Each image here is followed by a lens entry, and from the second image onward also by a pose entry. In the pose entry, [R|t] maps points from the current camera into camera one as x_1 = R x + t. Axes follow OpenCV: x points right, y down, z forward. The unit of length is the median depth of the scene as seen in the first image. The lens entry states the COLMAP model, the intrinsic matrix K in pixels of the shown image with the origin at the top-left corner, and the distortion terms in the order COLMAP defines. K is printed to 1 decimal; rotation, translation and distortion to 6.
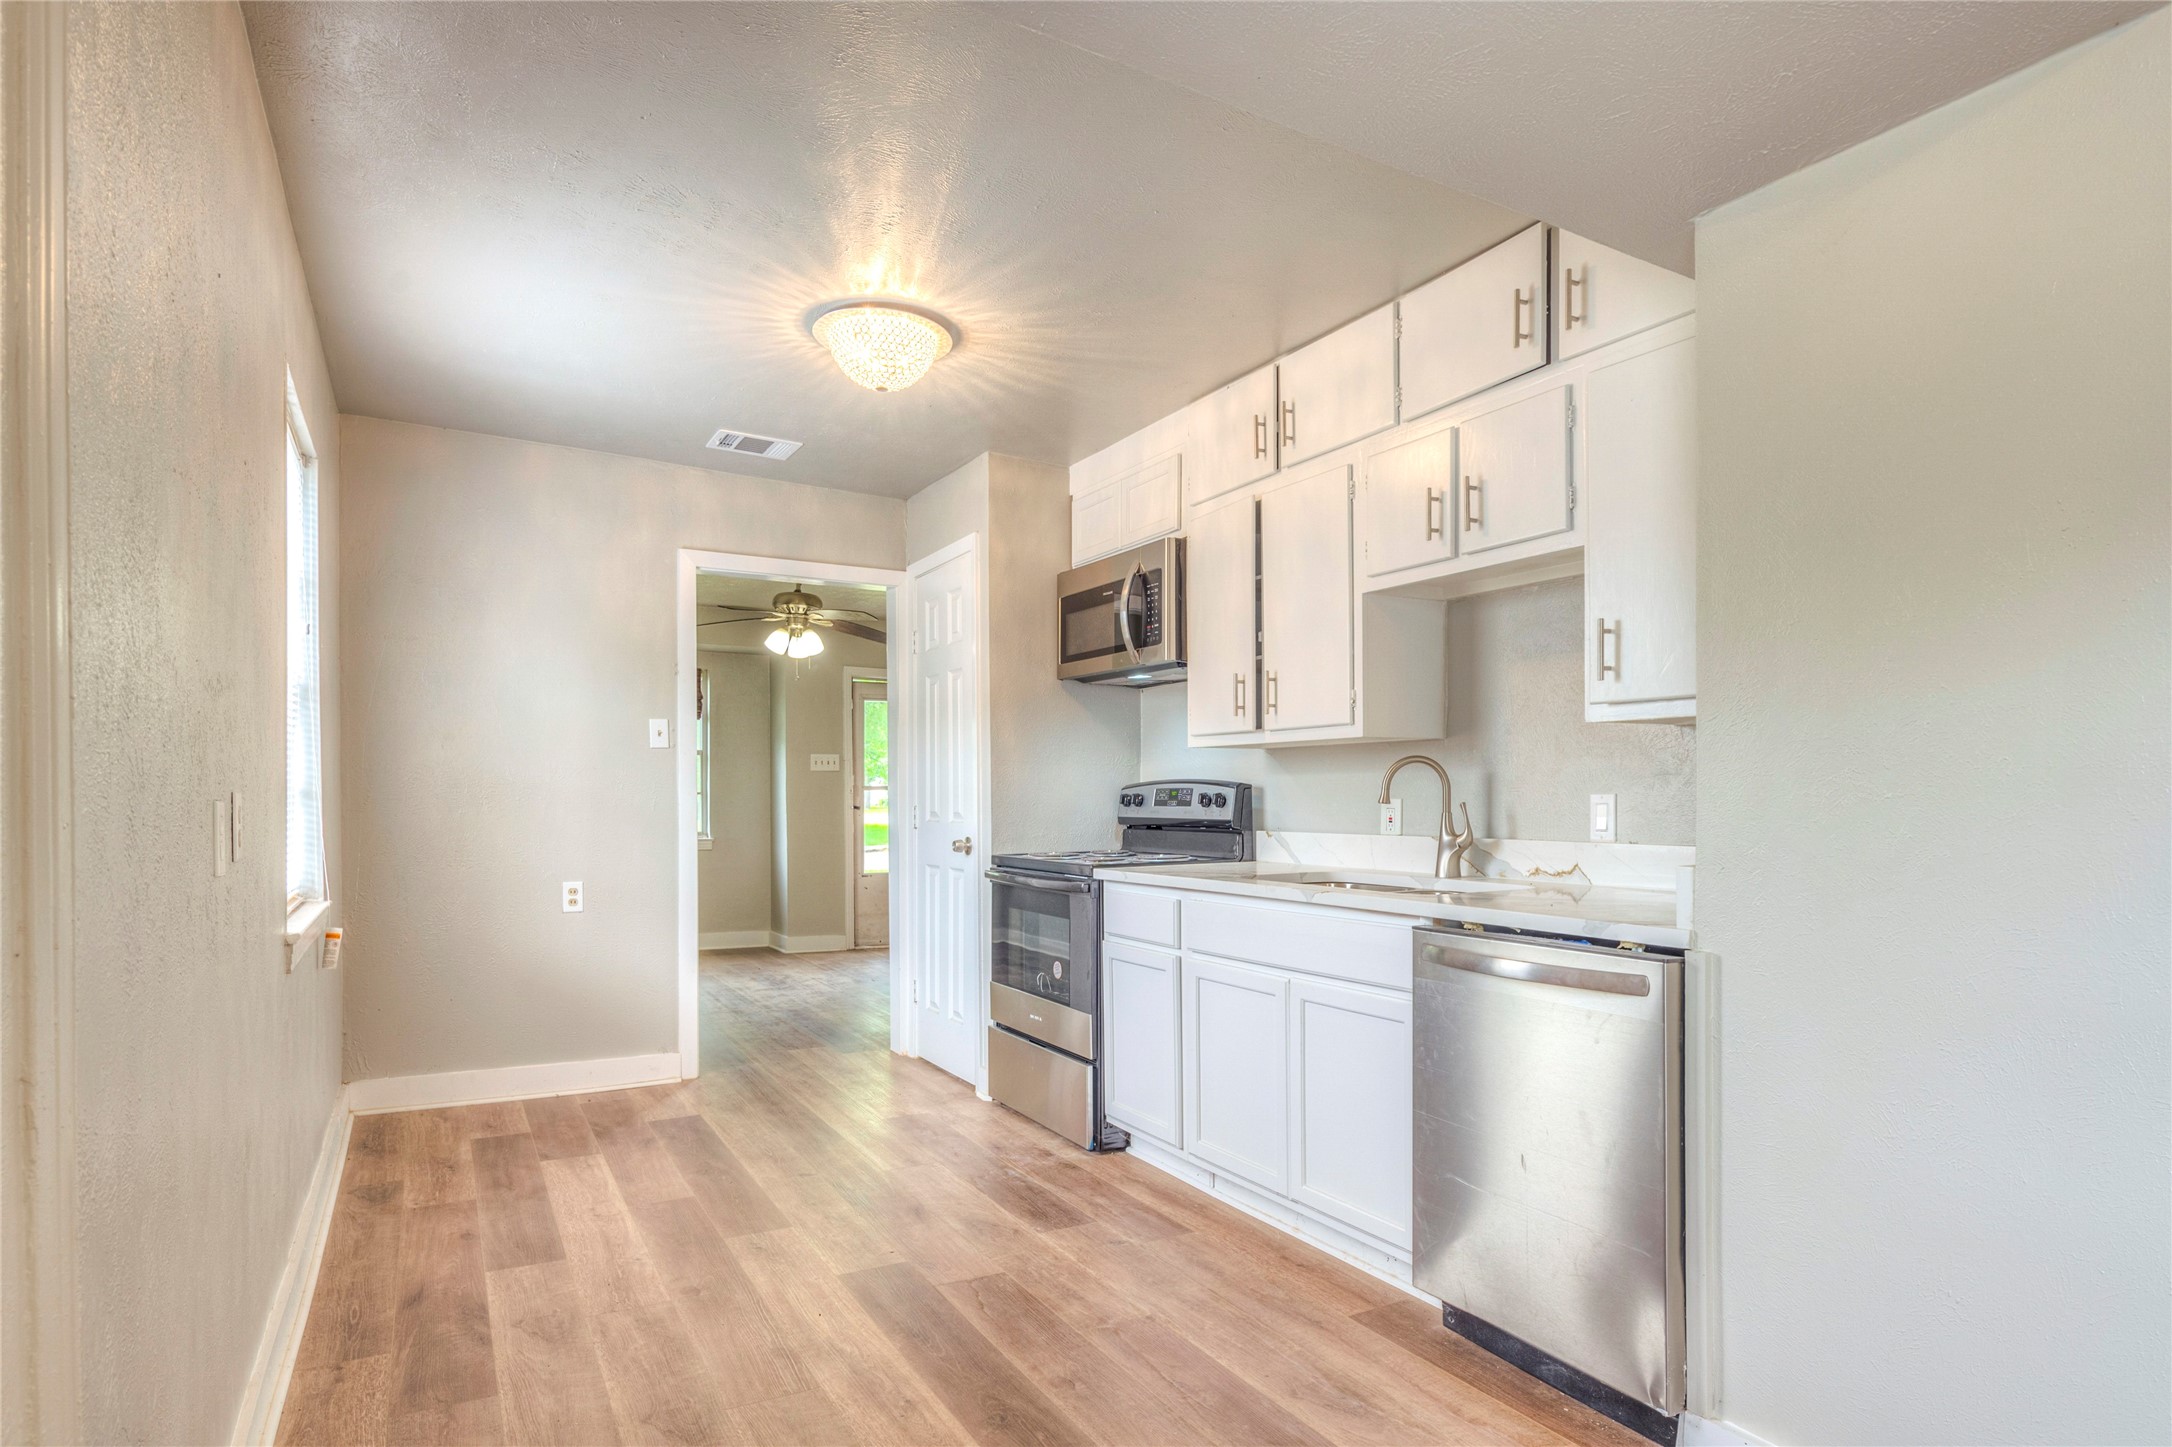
lens RADIAL K [[1169.5, 0, 1077.9], [0, 1169.5, 808.2], [0, 0, 1]] dist [-0.003134, -0.006411]
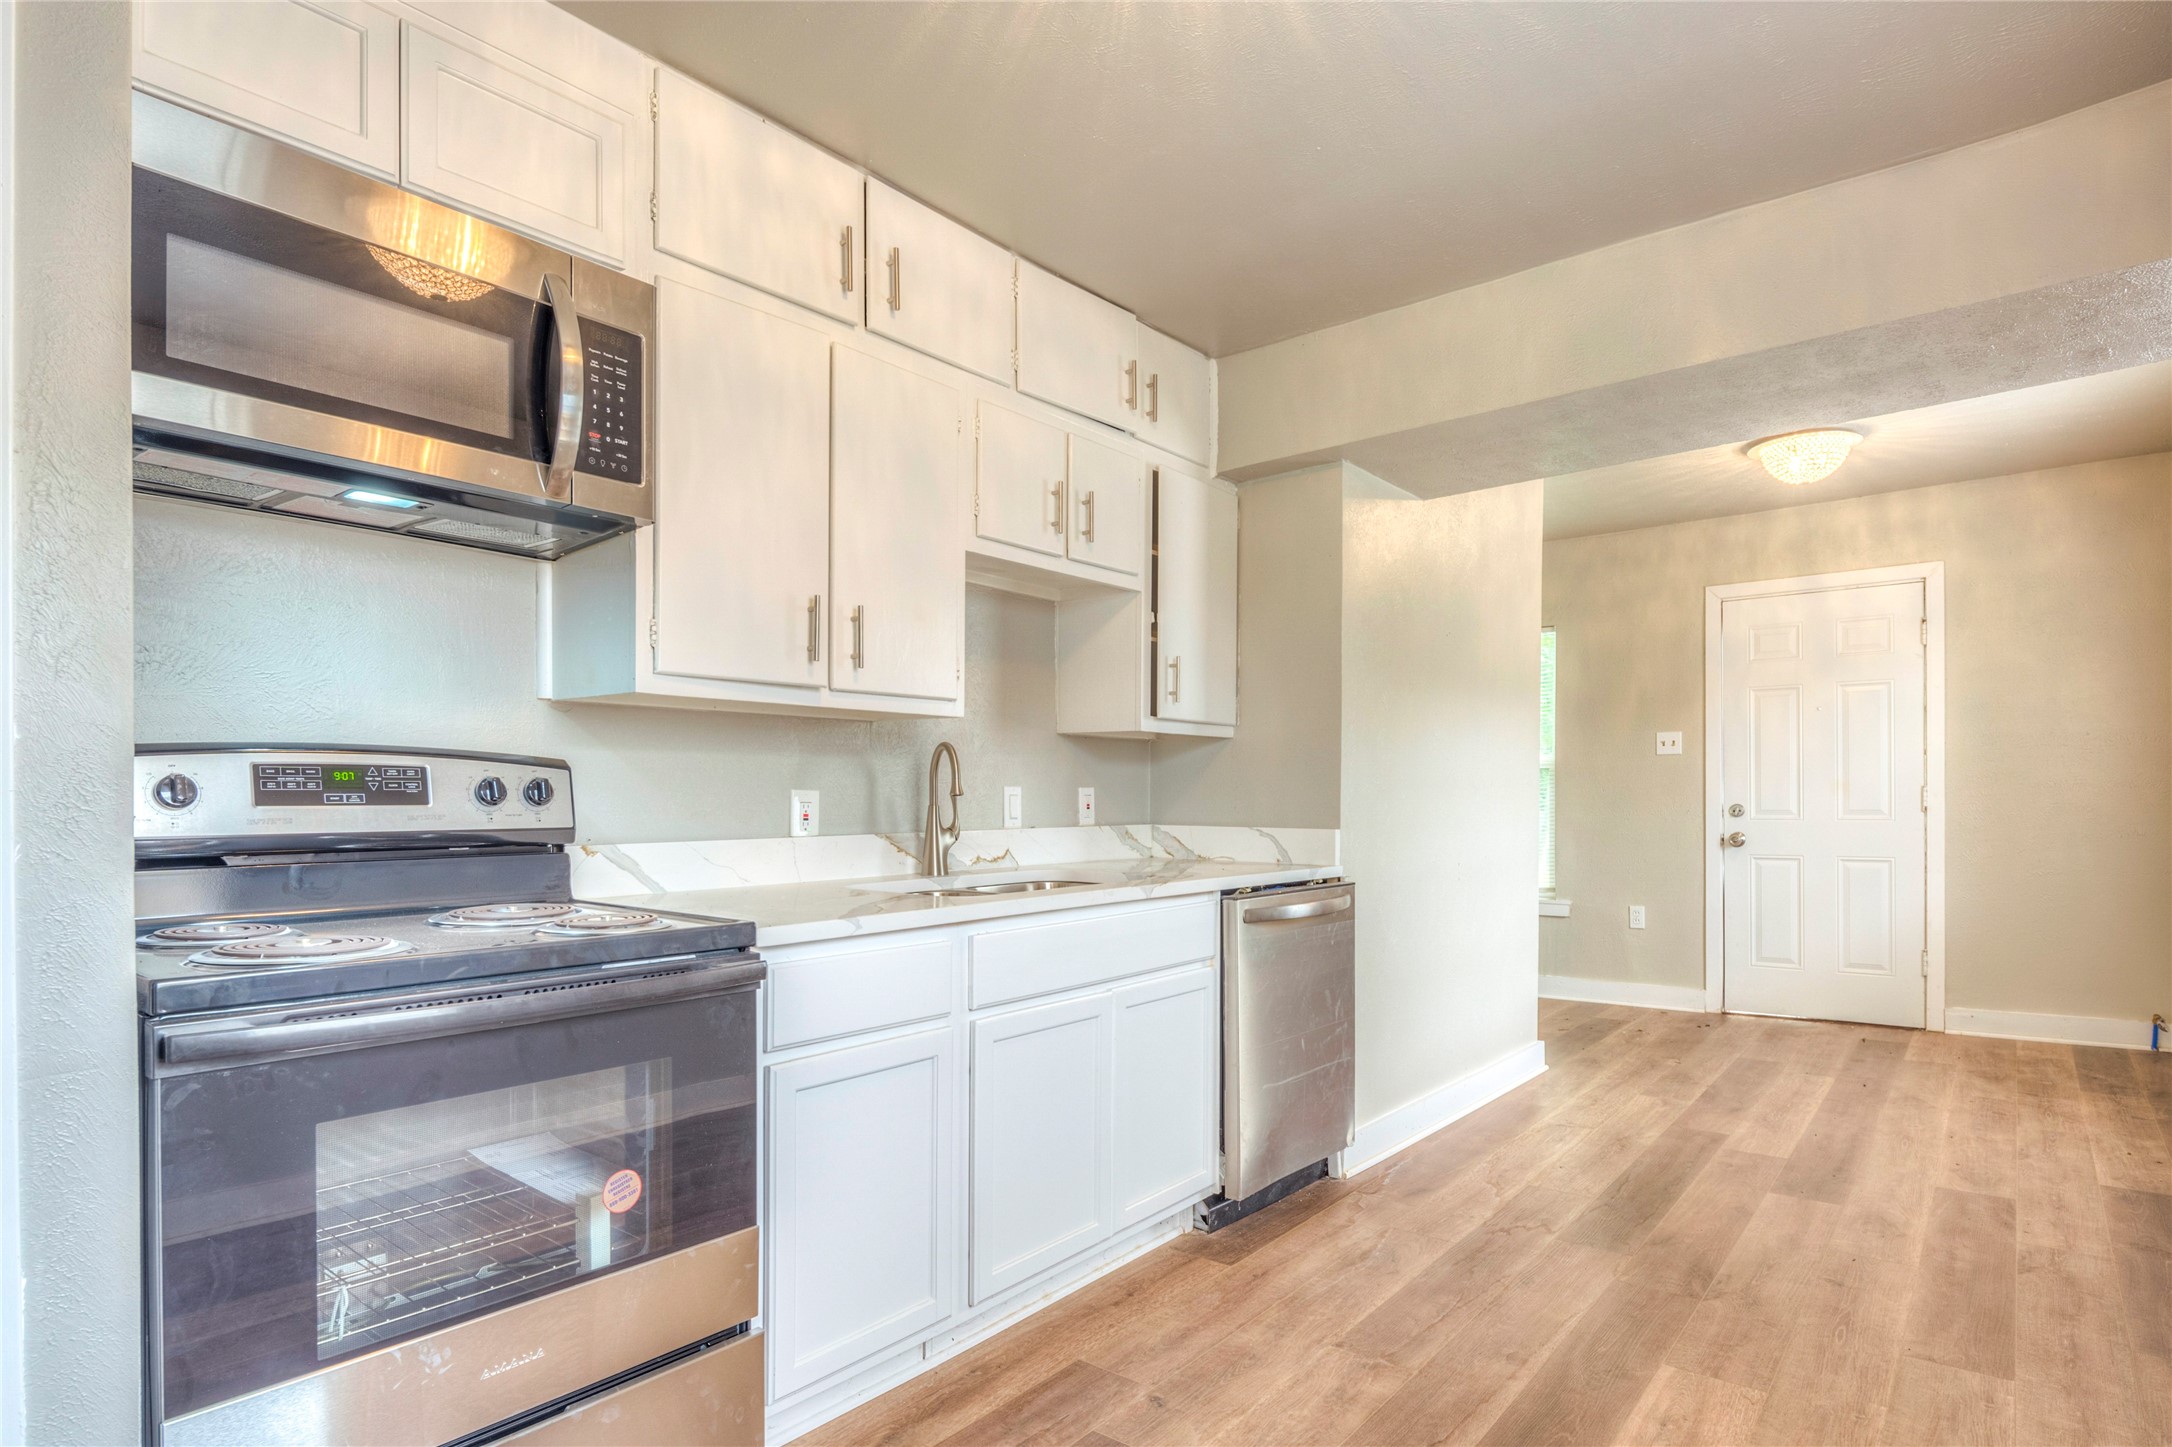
lens RADIAL K [[1169.5, 0, 1079.1], [0, 1169.5, 802.2], [0, 0, 1]] dist [-0.003134, -0.006411]
pose [[-0.378030, -0.006493, 0.925771, -0.515415], [0.007350, 0.999923, 0.010015, -0.006368], [-0.925764, 0.010590, -0.377953, 1.100602]]
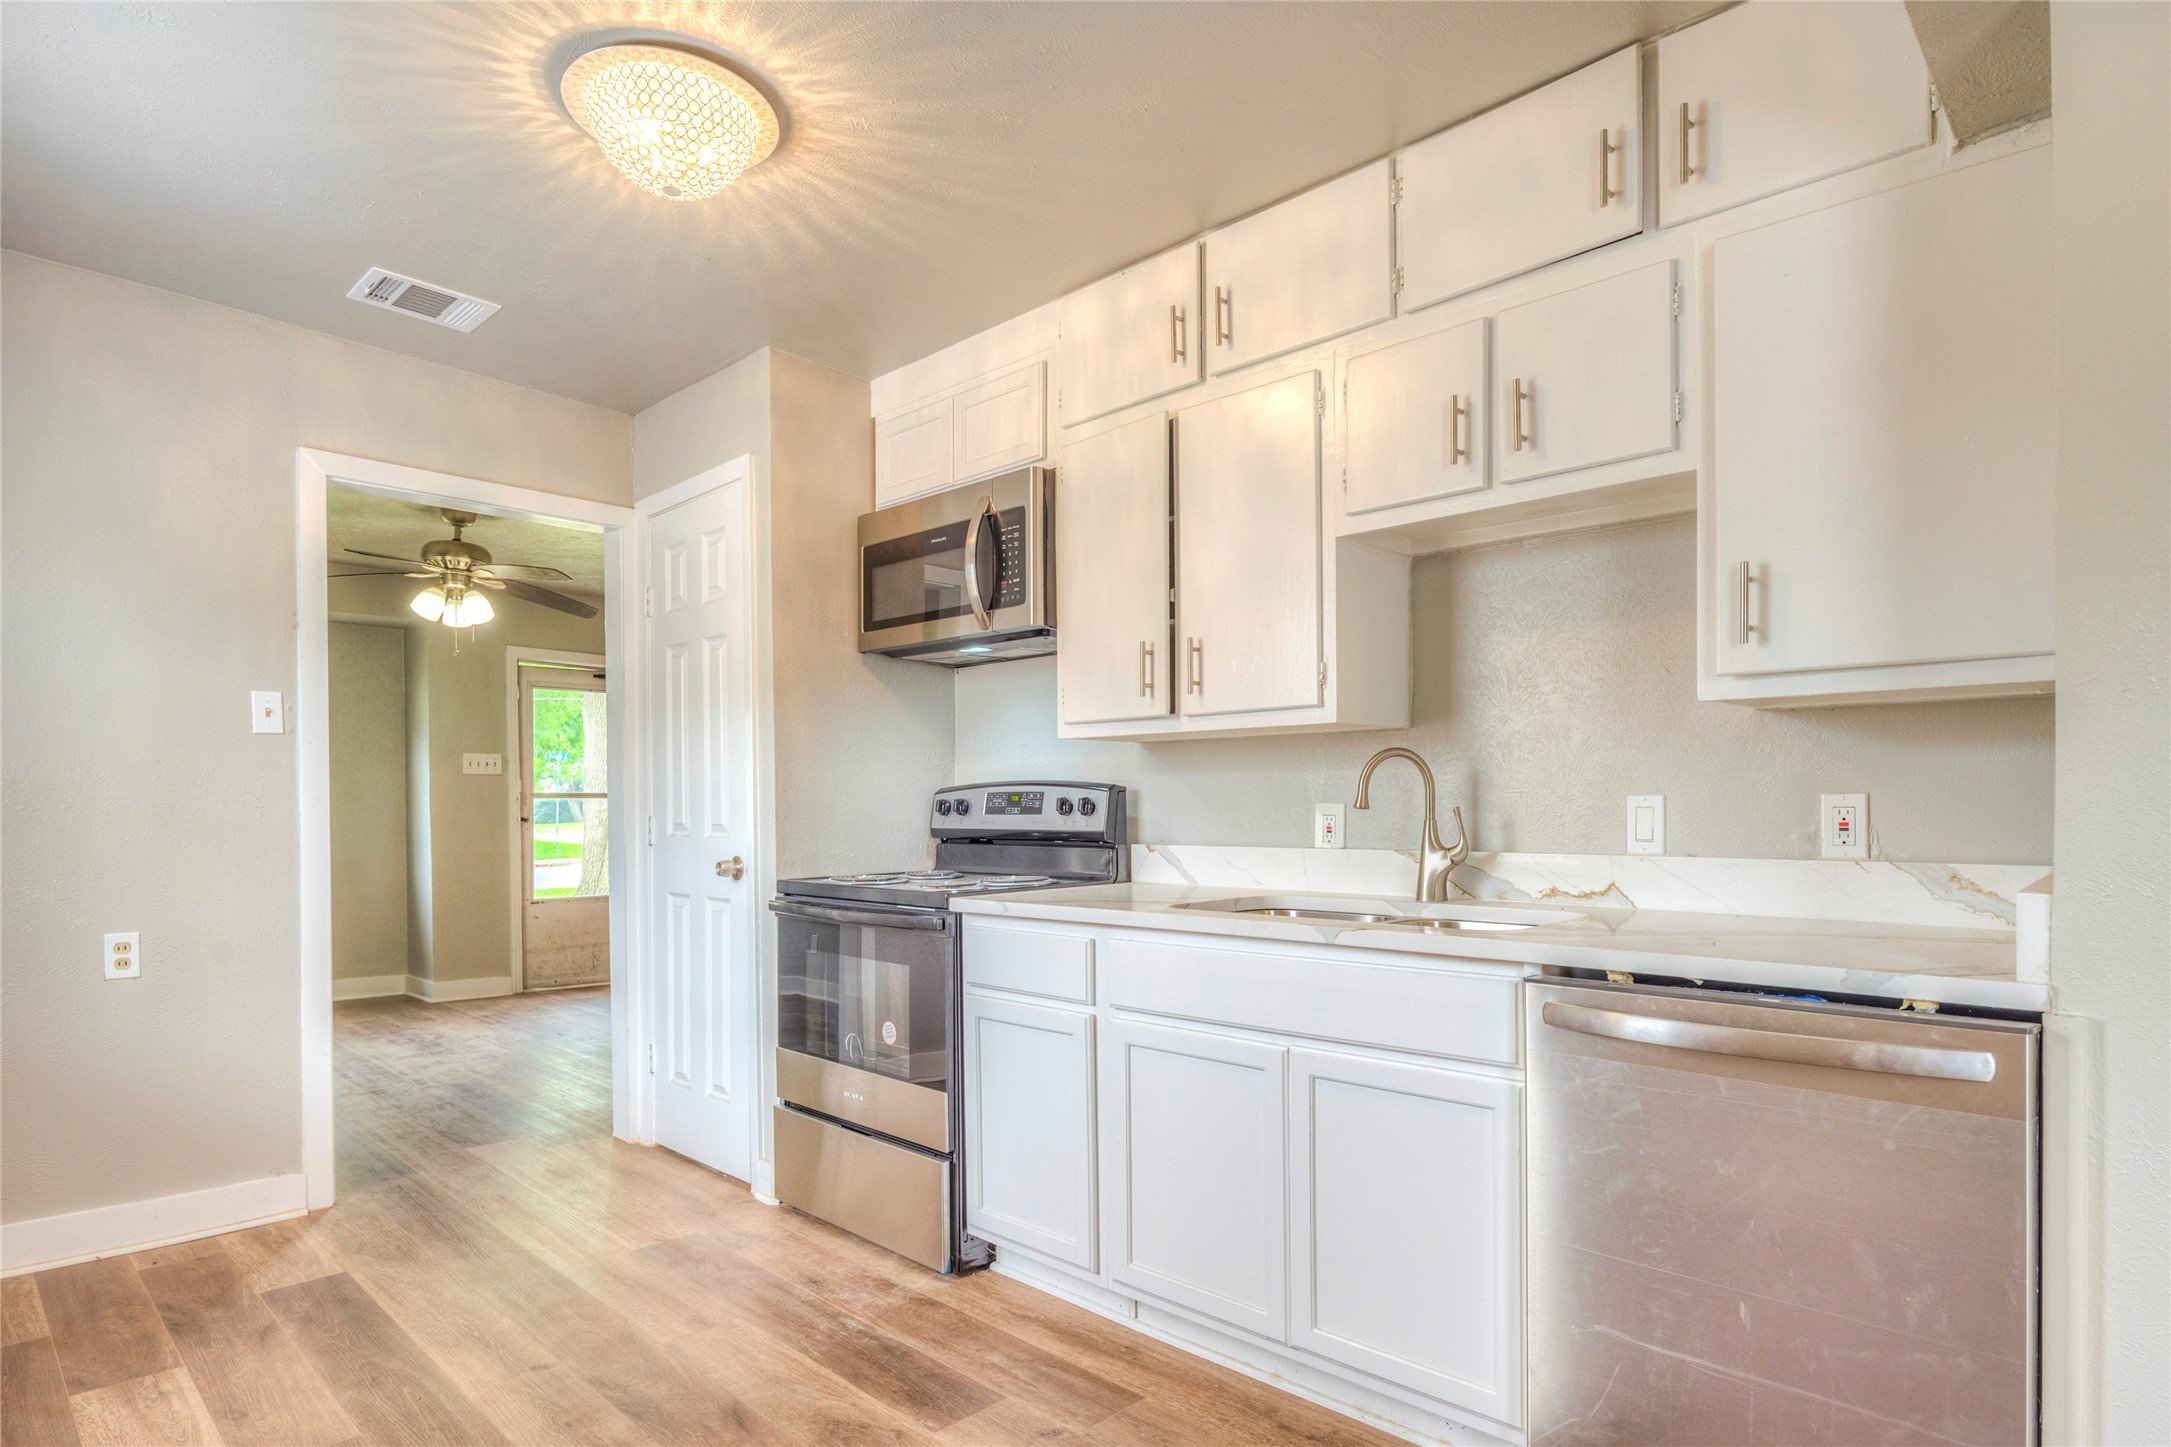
lens RADIAL K [[1169.0, 0, 1075.1], [0, 1169.0, 818.1], [0, 0, 1]] dist [-0.003134, -0.006411]
pose [[0.959472, -0.005838, 0.281745, -0.124528], [0.005857, 0.999983, 0.000778, 0.000454], [-0.281744, 0.000904, 0.959489, 0.270005]]
